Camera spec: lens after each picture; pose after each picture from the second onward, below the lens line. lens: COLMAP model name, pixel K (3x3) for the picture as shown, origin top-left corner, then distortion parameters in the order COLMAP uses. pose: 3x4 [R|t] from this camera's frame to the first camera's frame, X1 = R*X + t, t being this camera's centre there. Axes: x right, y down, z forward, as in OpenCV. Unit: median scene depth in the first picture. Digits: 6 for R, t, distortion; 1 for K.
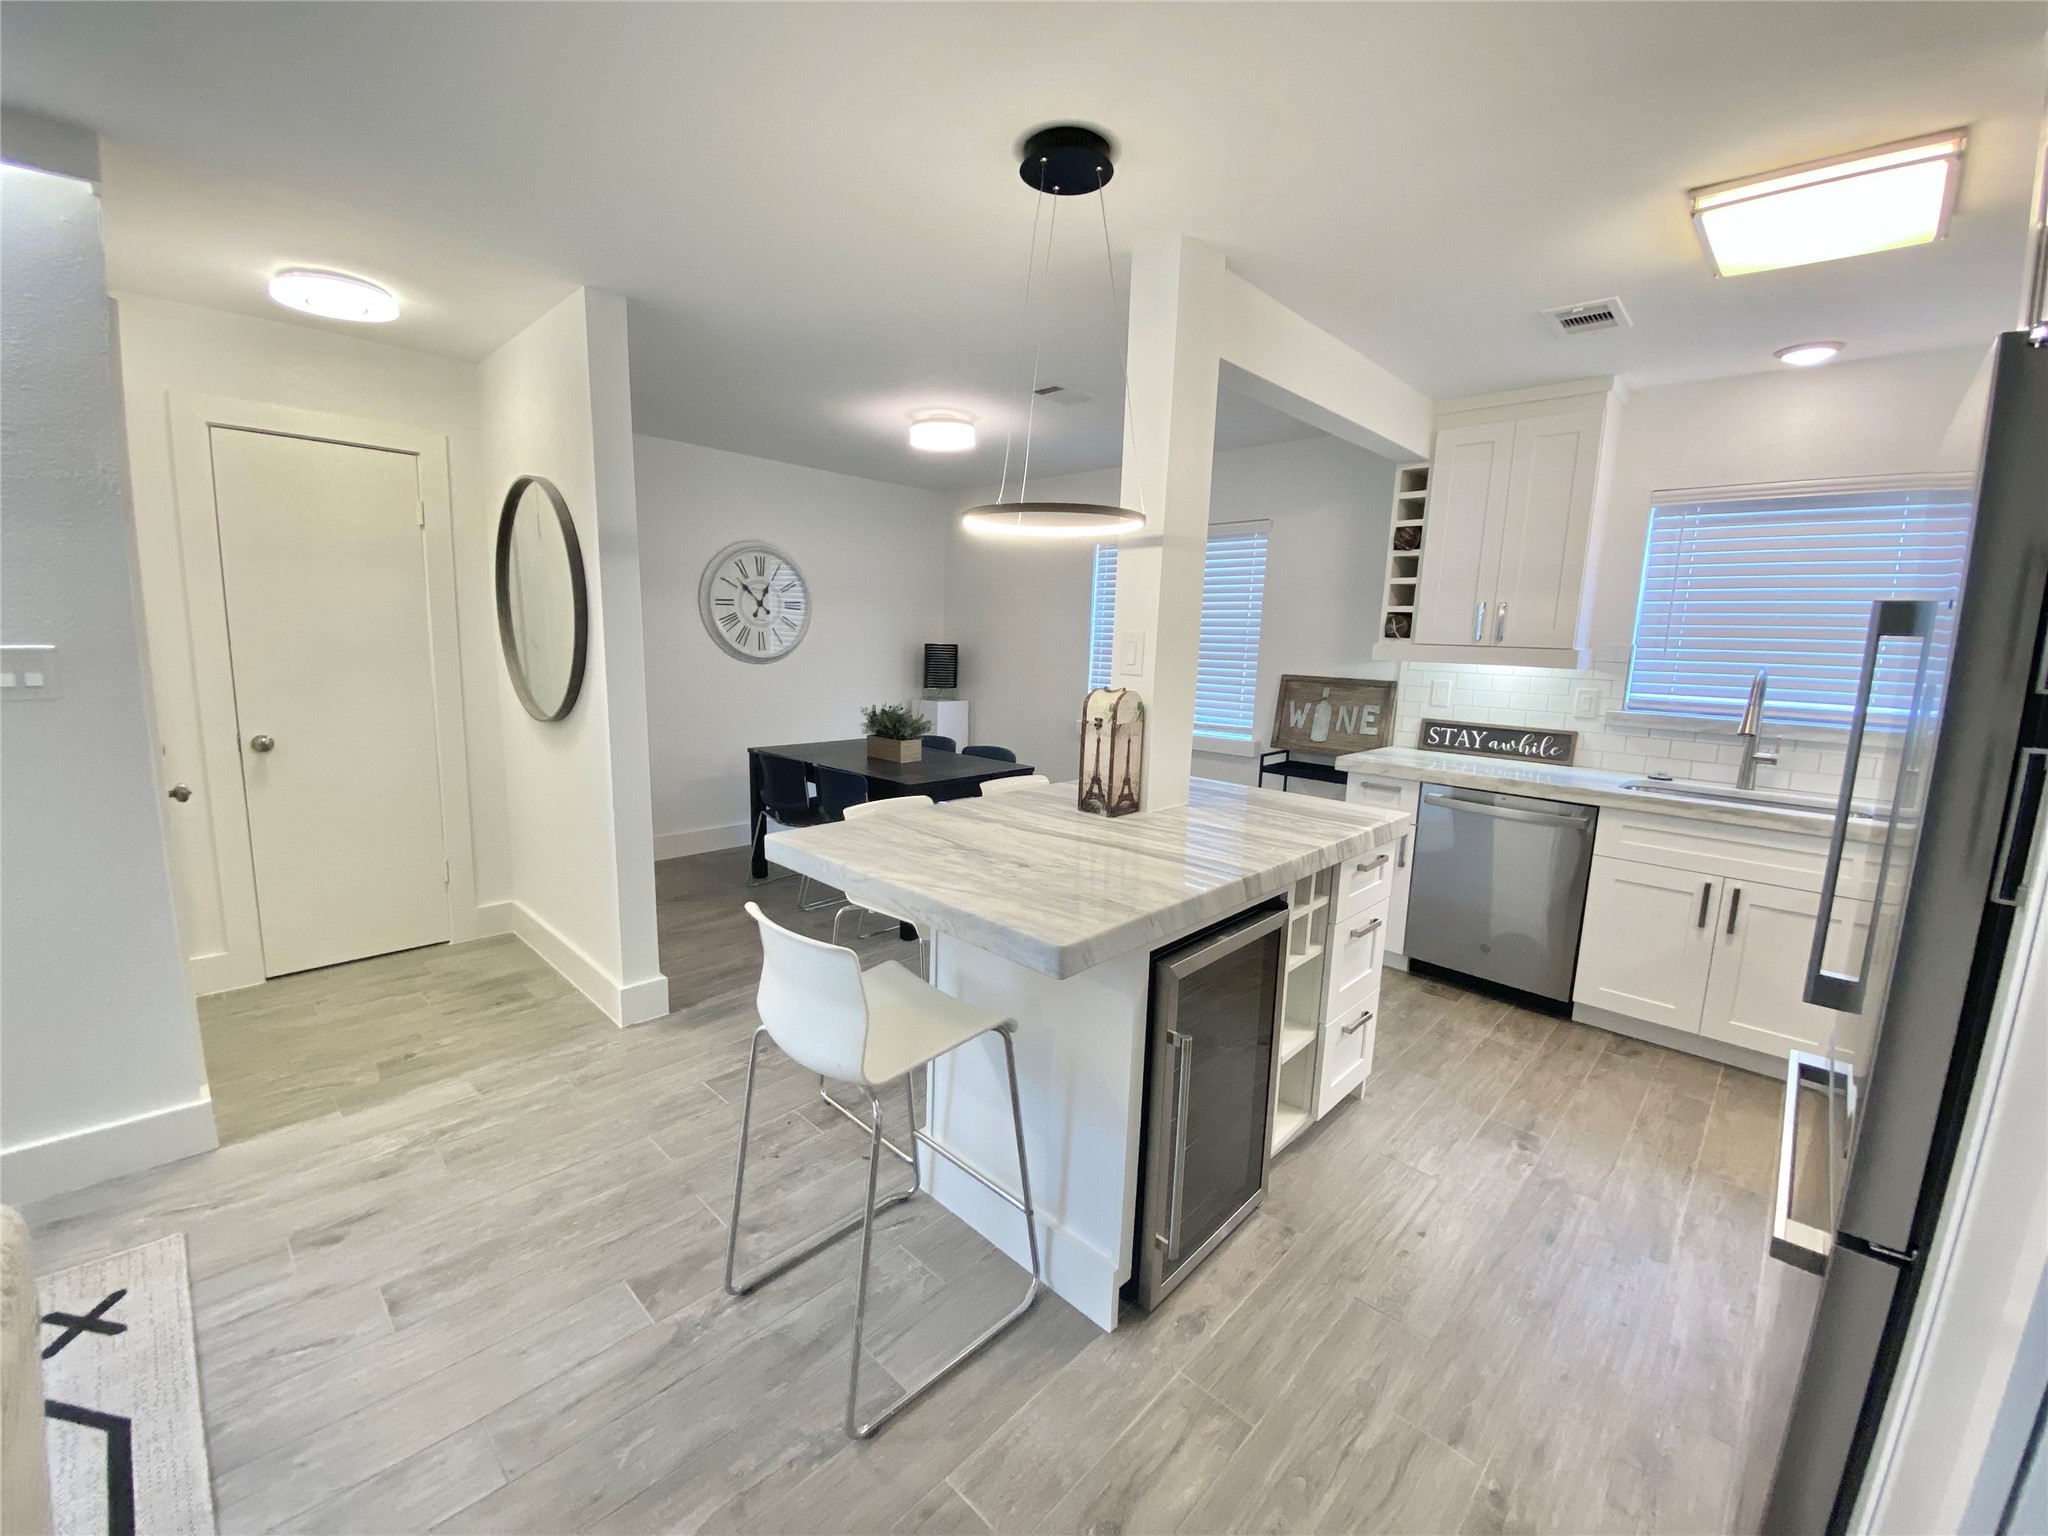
lens RADIAL K [[834.1, 0, 1024.0], [0, 834.1, 768.0], [0, 0, 1]] dist [0.036852, -0.032406]
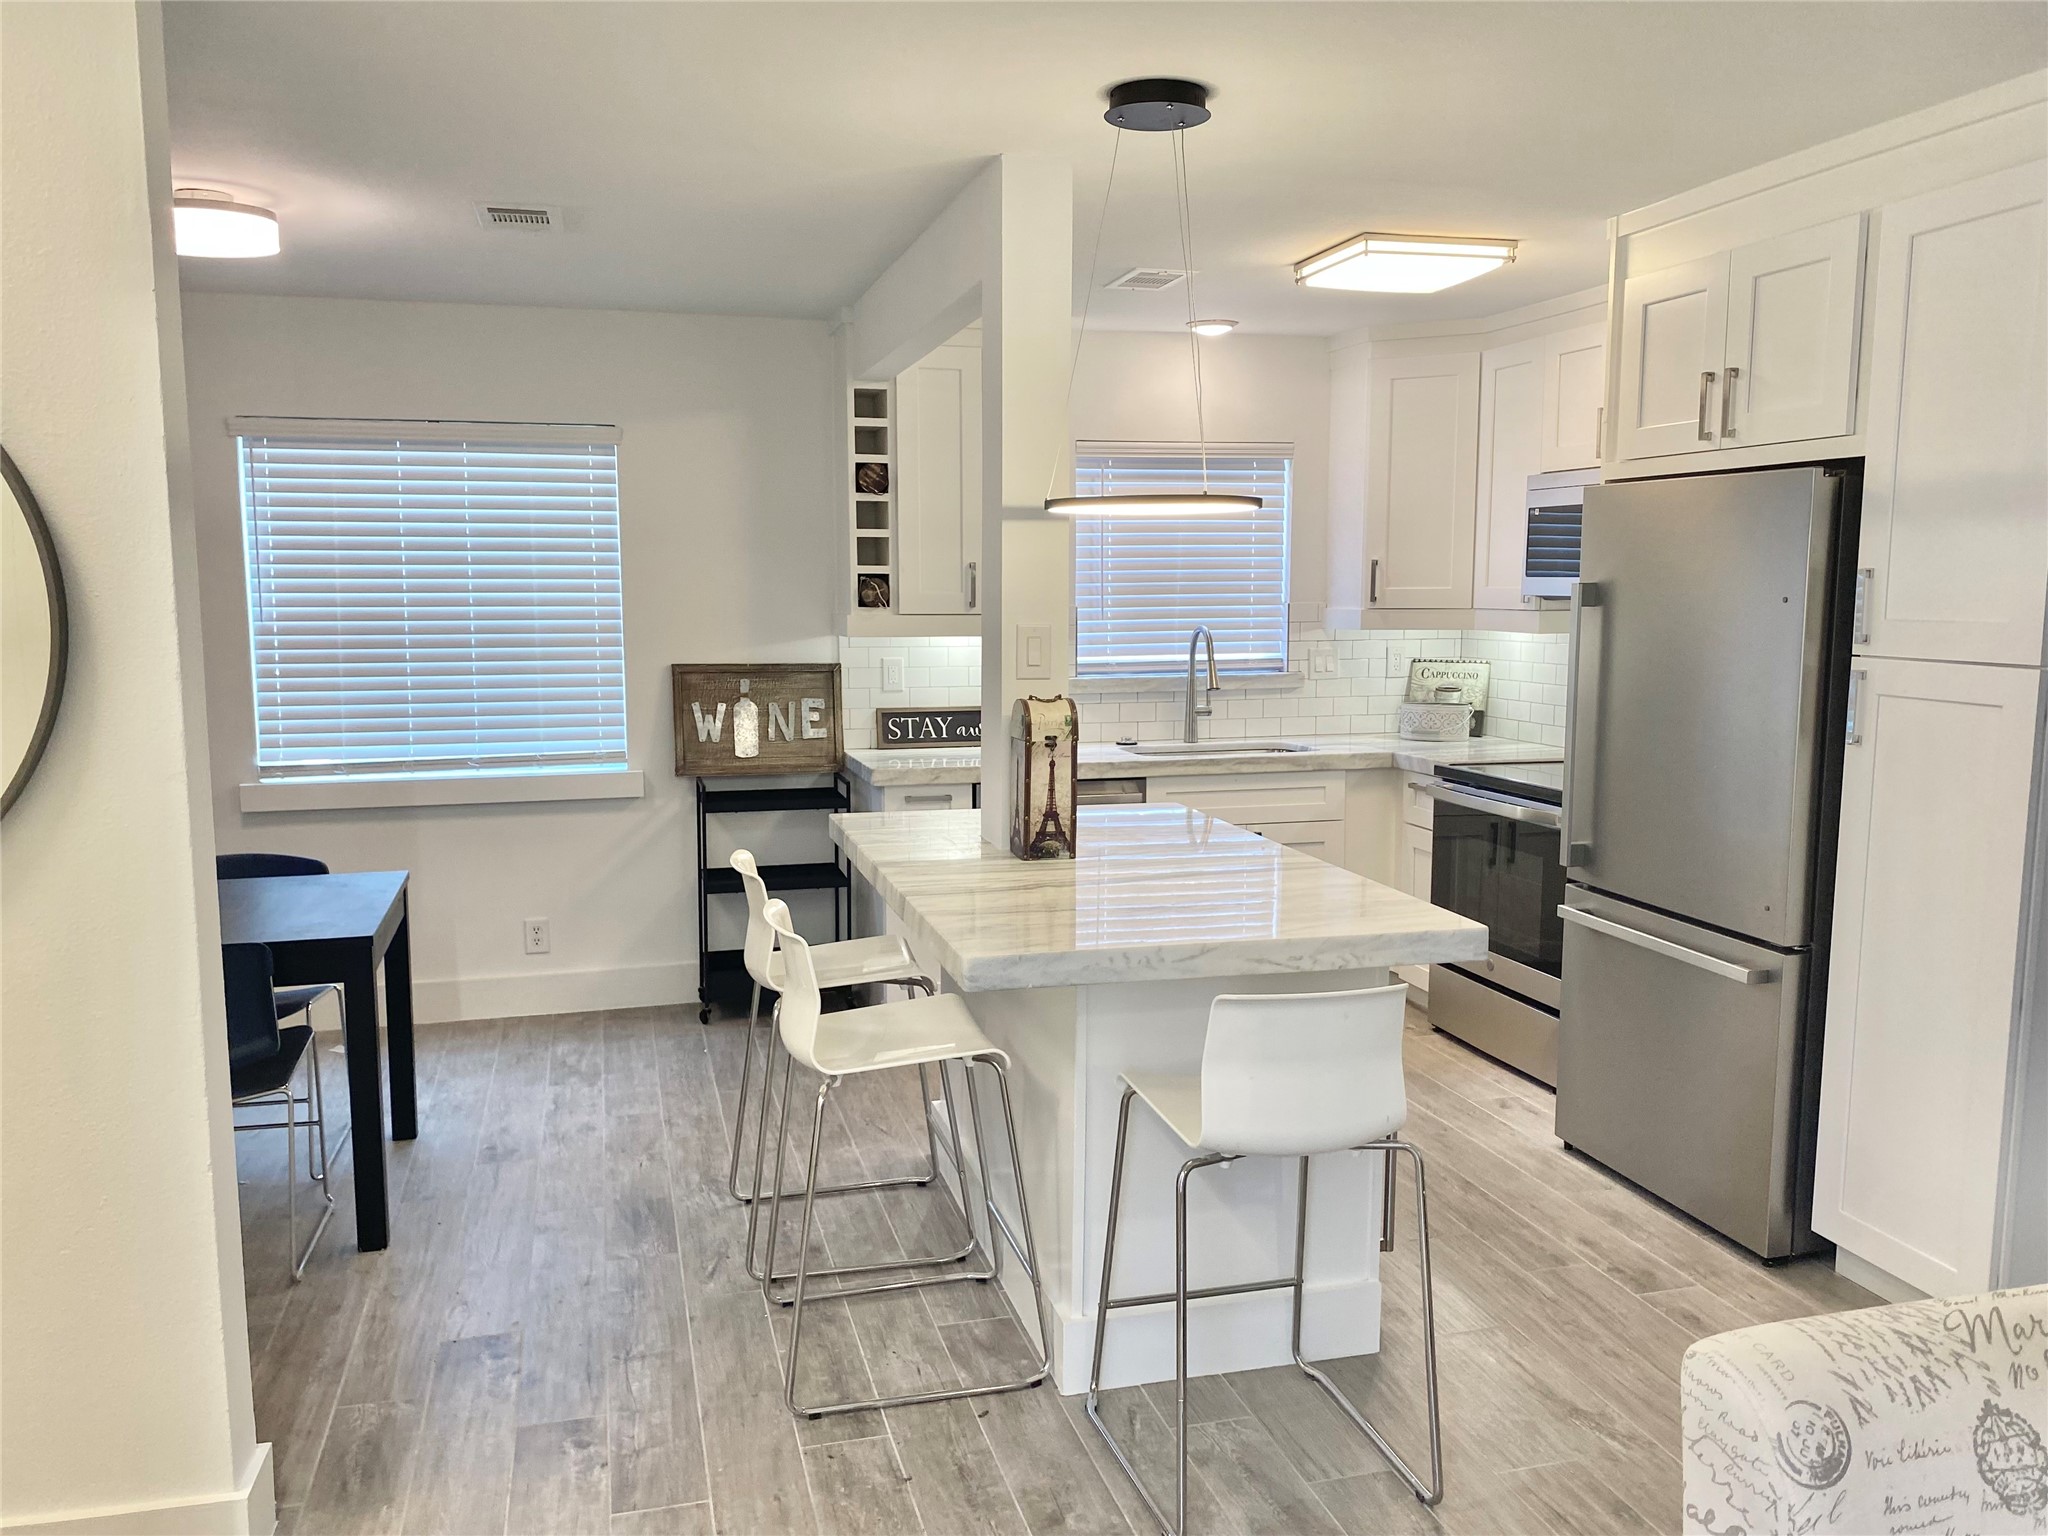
lens RADIAL K [[1557.1, 0, 1024.0], [0, 1557.1, 768.0], [0, 0, 1]] dist [0.063656, -0.071502]
pose [[0.520469, -0.130737, 0.843813, -0.701629], [0.153745, 0.986407, 0.057999, -0.071561], [-0.839925, 0.099546, 0.533494, 0.143955]]
